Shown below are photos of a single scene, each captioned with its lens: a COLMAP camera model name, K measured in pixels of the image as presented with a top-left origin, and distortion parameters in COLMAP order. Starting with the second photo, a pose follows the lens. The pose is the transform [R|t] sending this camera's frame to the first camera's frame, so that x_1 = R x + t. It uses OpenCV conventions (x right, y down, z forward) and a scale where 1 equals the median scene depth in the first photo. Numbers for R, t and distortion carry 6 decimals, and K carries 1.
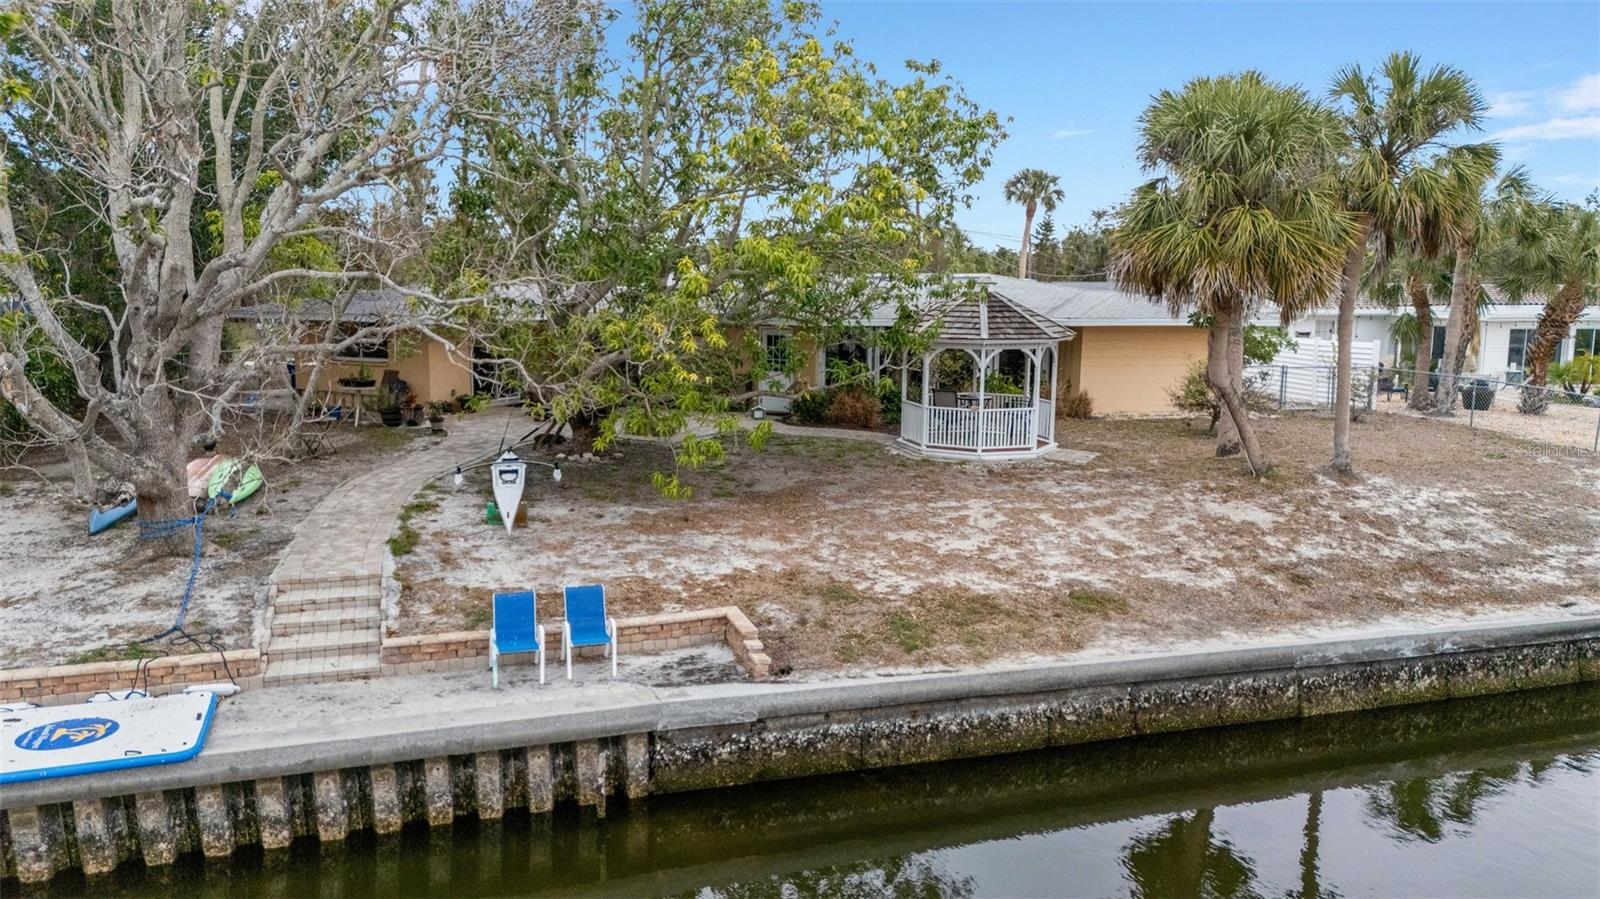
lens RADIAL K [[1178.7, 0, 800.0], [0, 1178.7, 449.5], [0, 0, 1]] dist [0.056525, -0.057923]
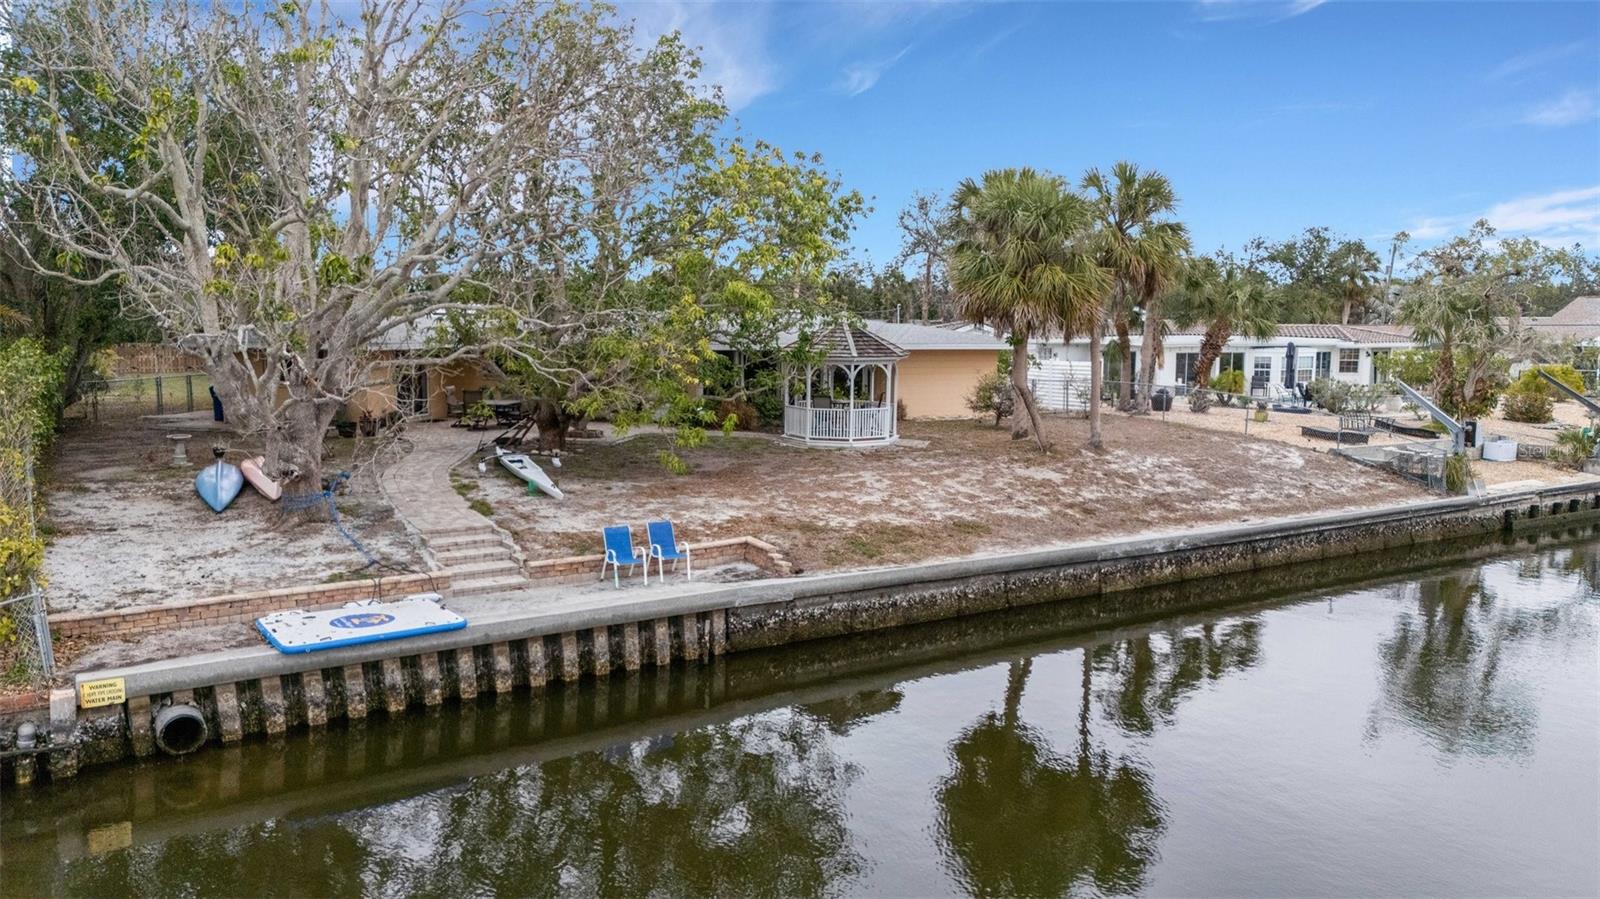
lens RADIAL K [[1178.7, 0, 800.0], [0, 1178.7, 449.5], [0, 0, 1]] dist [0.056525, -0.057923]
pose [[0.968600, -0.028887, 0.246940, -0.301986], [0.037033, 0.998910, -0.028406, 0.061111], [-0.245850, 0.036659, 0.968614, -0.364048]]
